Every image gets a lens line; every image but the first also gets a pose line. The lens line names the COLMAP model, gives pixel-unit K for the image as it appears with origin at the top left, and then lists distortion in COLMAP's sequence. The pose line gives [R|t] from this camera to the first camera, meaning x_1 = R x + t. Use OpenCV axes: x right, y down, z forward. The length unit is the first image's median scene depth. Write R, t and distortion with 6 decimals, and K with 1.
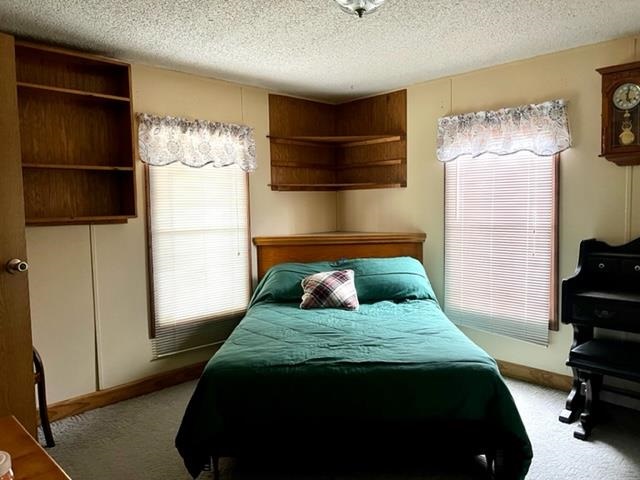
lens RADIAL K [[484.1, 0, 319.4], [0, 484.1, 239.1], [0, 0, 1]] dist [0.029426, -0.027936]
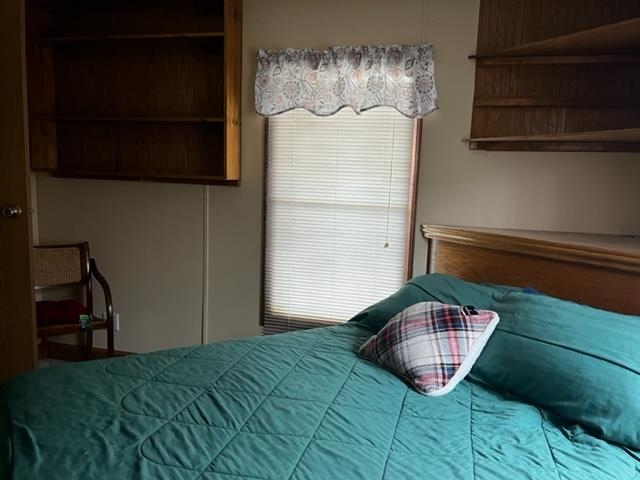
lens RADIAL K [[484.1, 0, 319.9], [0, 484.1, 242.2], [0, 0, 1]] dist [0.029426, -0.027936]
pose [[0.505751, 0.143054, -0.850736, 0.378591], [-0.110691, 0.988765, 0.100460, -0.033111], [0.855548, 0.043361, 0.515904, 0.623977]]
